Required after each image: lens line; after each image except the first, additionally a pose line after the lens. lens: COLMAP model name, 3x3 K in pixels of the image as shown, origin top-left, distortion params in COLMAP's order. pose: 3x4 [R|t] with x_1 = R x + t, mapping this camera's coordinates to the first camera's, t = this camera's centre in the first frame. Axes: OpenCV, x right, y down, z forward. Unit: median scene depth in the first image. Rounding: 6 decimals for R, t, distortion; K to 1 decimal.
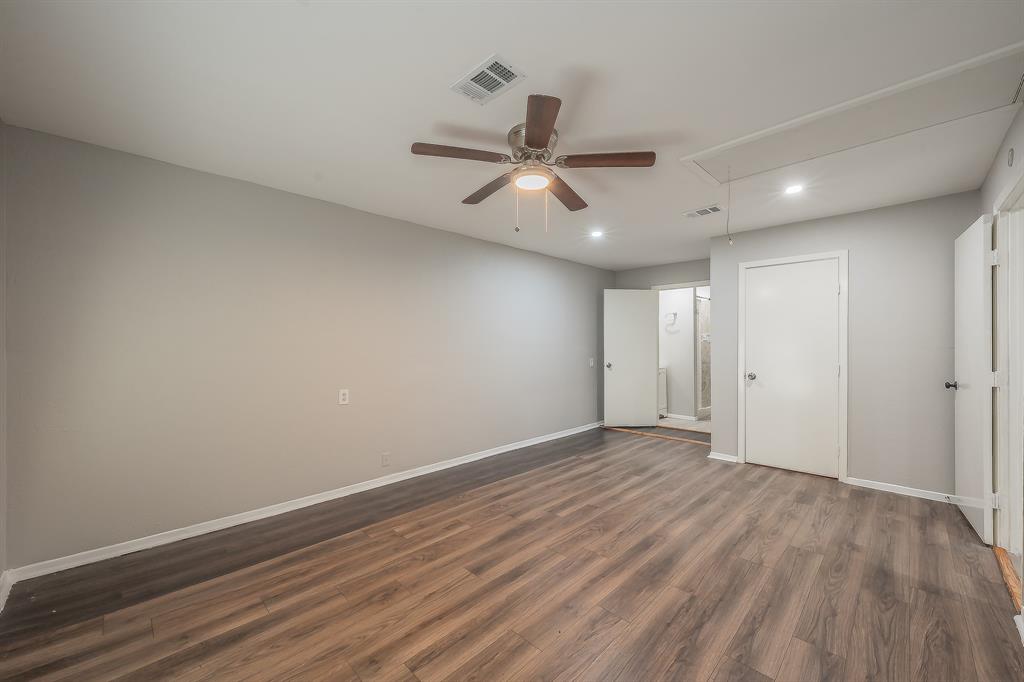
lens RADIAL K [[390.4, 0, 512.0], [0, 390.4, 341.0], [0, 0, 1]] dist [-0.000131, -0.000142]
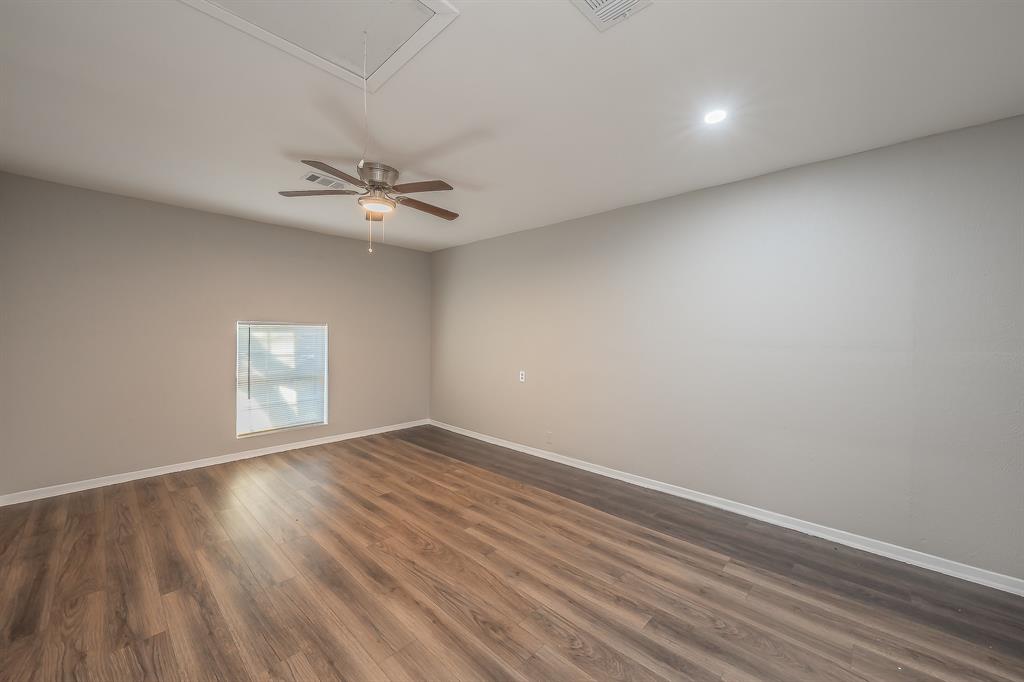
lens RADIAL K [[399.3, 0, 512.0], [0, 399.3, 341.0], [0, 0, 1]] dist [-0.001777, -0.000442]
pose [[0.026625, 0.019349, -0.999458, 1.003319], [-0.003012, 0.999810, 0.019275, 0.007760], [0.999641, 0.002497, 0.026679, 1.066251]]
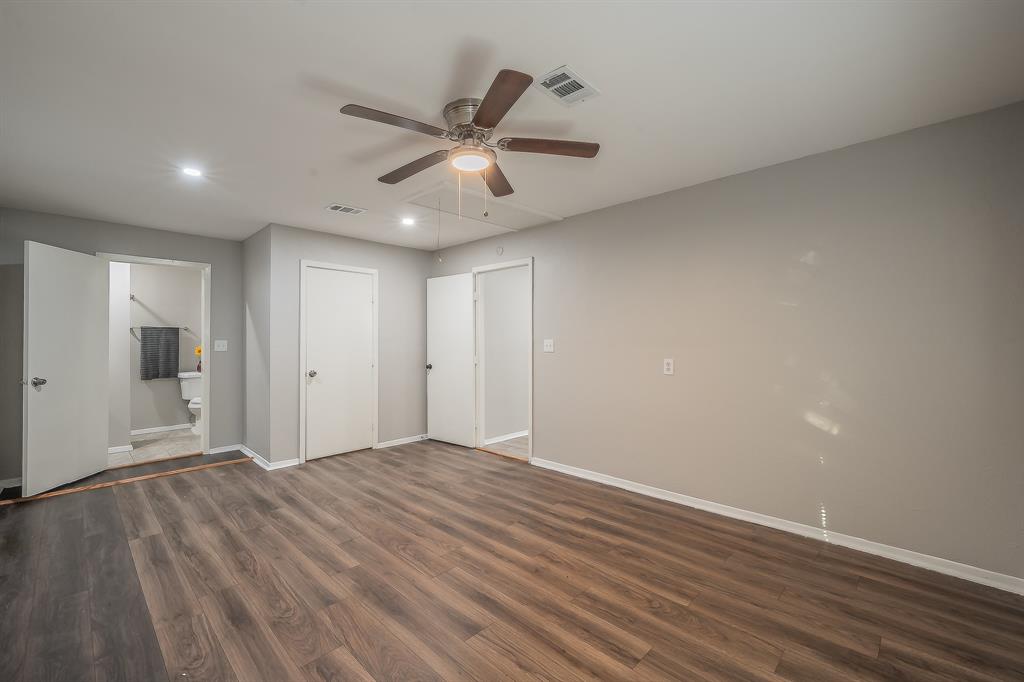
lens RADIAL K [[443.1, 0, 512.0], [0, 443.1, 341.0], [0, 0, 1]] dist [-0.000424, -0.000050]
pose [[-0.016625, 0.001587, 0.999861, -0.730115], [-0.002212, 0.999996, -0.001624, 0.016023], [-0.999859, -0.002239, -0.016621, 0.709017]]
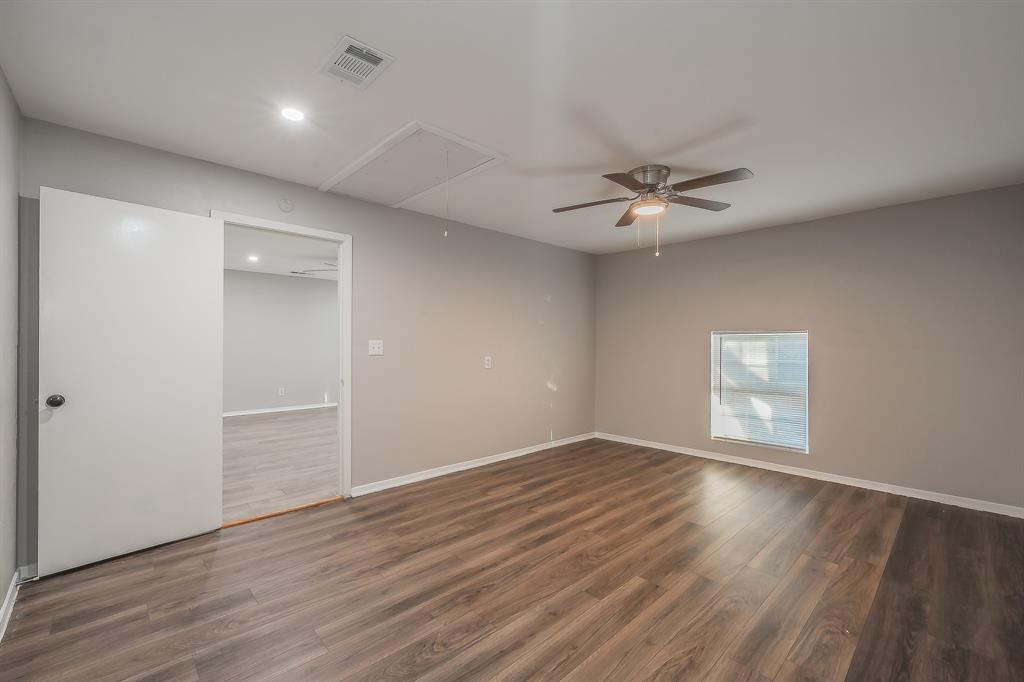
lens RADIAL K [[423.7, 0, 511.1], [0, 423.7, 346.0], [0, 0, 1]] dist [-0.001230, -0.000214]
pose [[-0.999820, -0.002117, 0.018851, 0.341520], [-0.002097, 0.999997, 0.001062, 0.022730], [-0.018854, 0.001022, -0.999822, 1.762440]]
